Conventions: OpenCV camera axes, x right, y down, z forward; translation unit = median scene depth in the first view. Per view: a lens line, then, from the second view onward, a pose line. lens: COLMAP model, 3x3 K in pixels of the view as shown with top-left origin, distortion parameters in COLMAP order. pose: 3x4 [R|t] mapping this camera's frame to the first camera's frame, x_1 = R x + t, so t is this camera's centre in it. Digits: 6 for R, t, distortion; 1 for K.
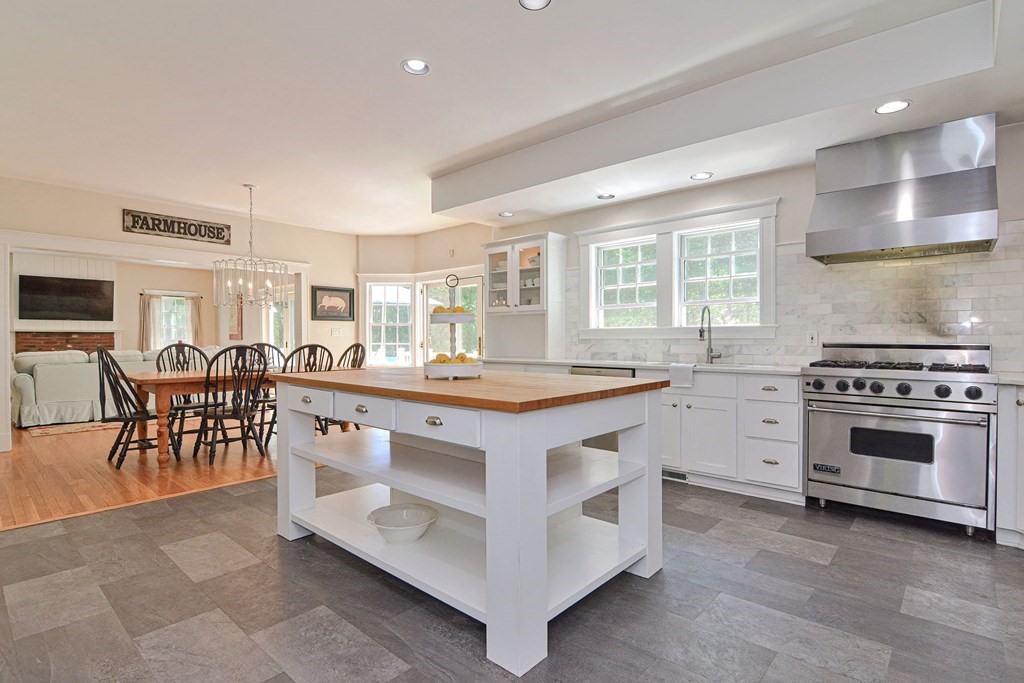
lens RADIAL K [[506.4, 0, 504.7], [0, 506.4, 344.1], [0, 0, 1]] dist [0.003507, -0.007848]
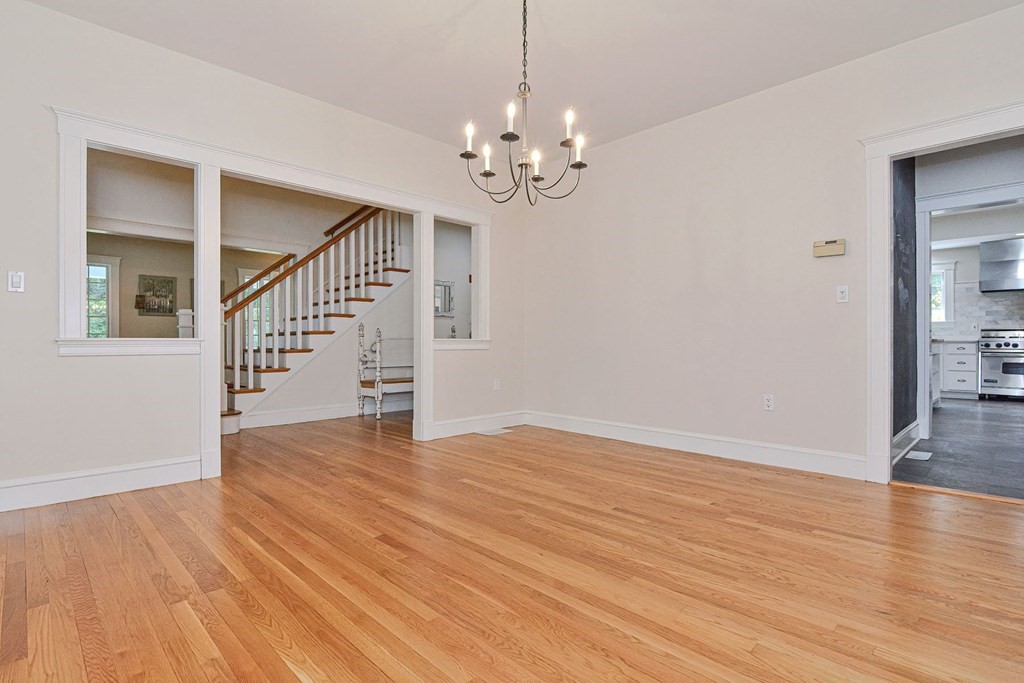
lens RADIAL K [[506.4, 0, 489.3], [0, 506.4, 341.0], [0, 0, 1]] dist [0.003507, -0.007848]
pose [[0.995998, 0.000268, -0.089374, -0.908470], [-0.000434, 0.999998, -0.001839, 0.038167], [0.089373, 0.001871, 0.995996, -0.955464]]
